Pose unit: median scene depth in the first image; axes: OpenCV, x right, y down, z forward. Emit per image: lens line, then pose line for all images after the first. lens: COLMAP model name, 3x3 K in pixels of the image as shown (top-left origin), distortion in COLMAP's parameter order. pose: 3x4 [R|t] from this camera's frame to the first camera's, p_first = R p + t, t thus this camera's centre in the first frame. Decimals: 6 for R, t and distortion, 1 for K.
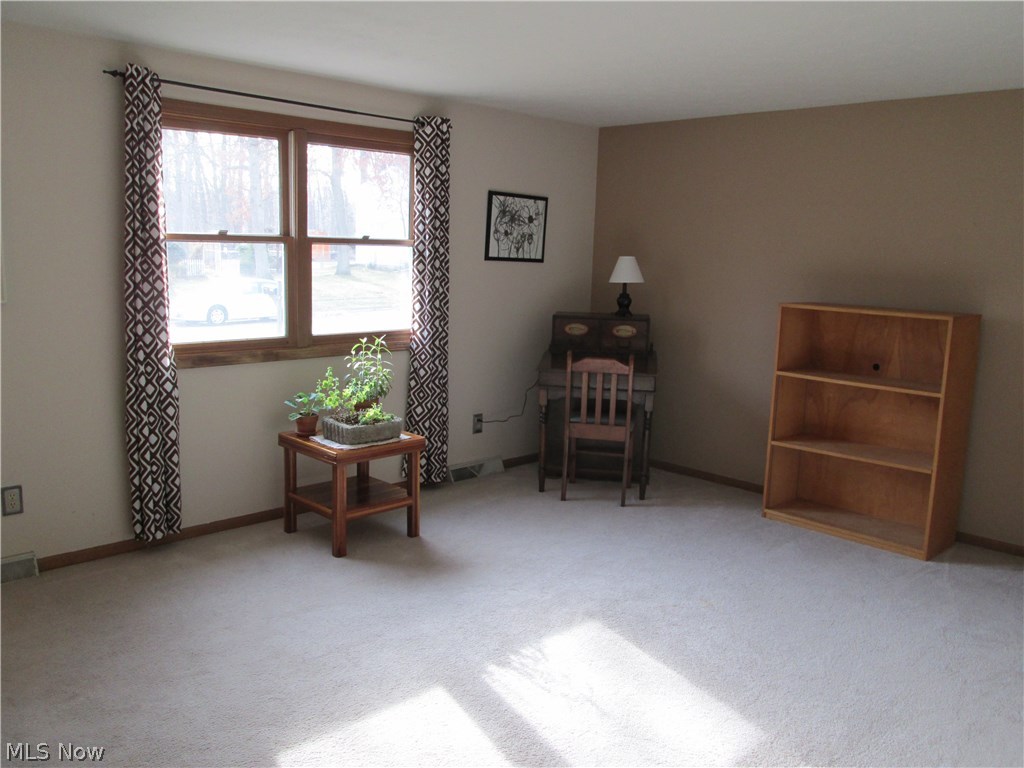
lens RADIAL K [[849.1, 0, 516.0], [0, 849.1, 385.7], [0, 0, 1]] dist [-0.051137, 0.028321]
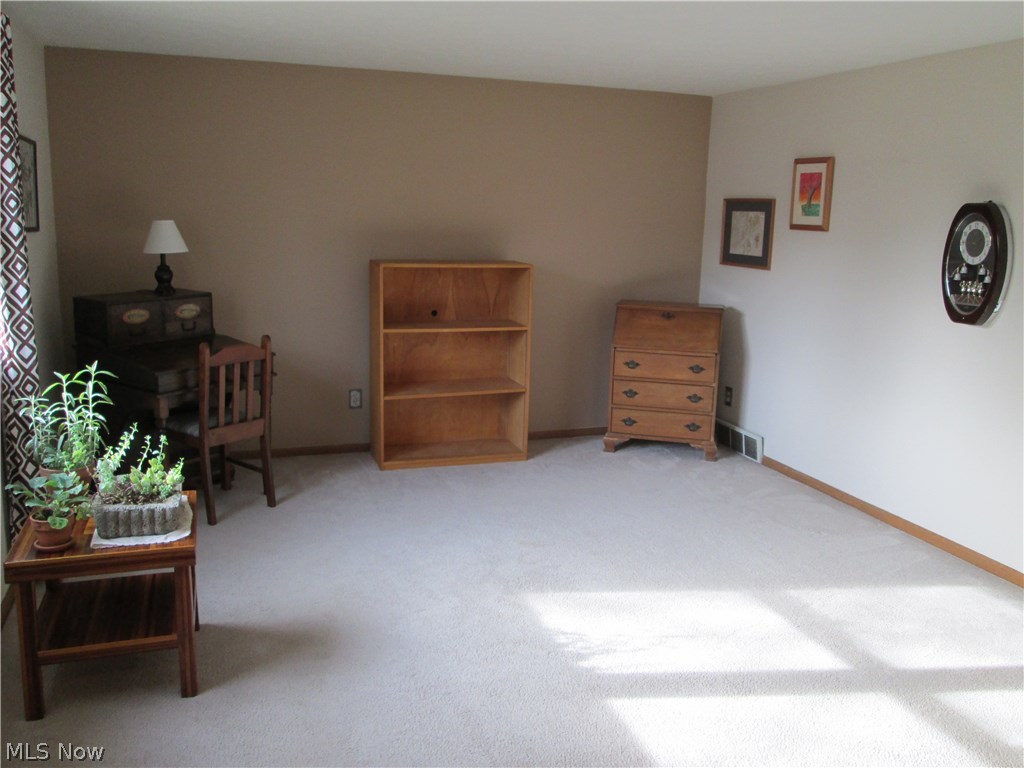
lens RADIAL K [[849.1, 0, 514.0], [0, 849.1, 381.6], [0, 0, 1]] dist [-0.051137, 0.028321]
pose [[0.420117, -0.198897, 0.885405, -0.561813], [0.129550, 0.978837, 0.158415, -0.099462], [-0.898175, 0.048151, 0.436993, 0.408042]]
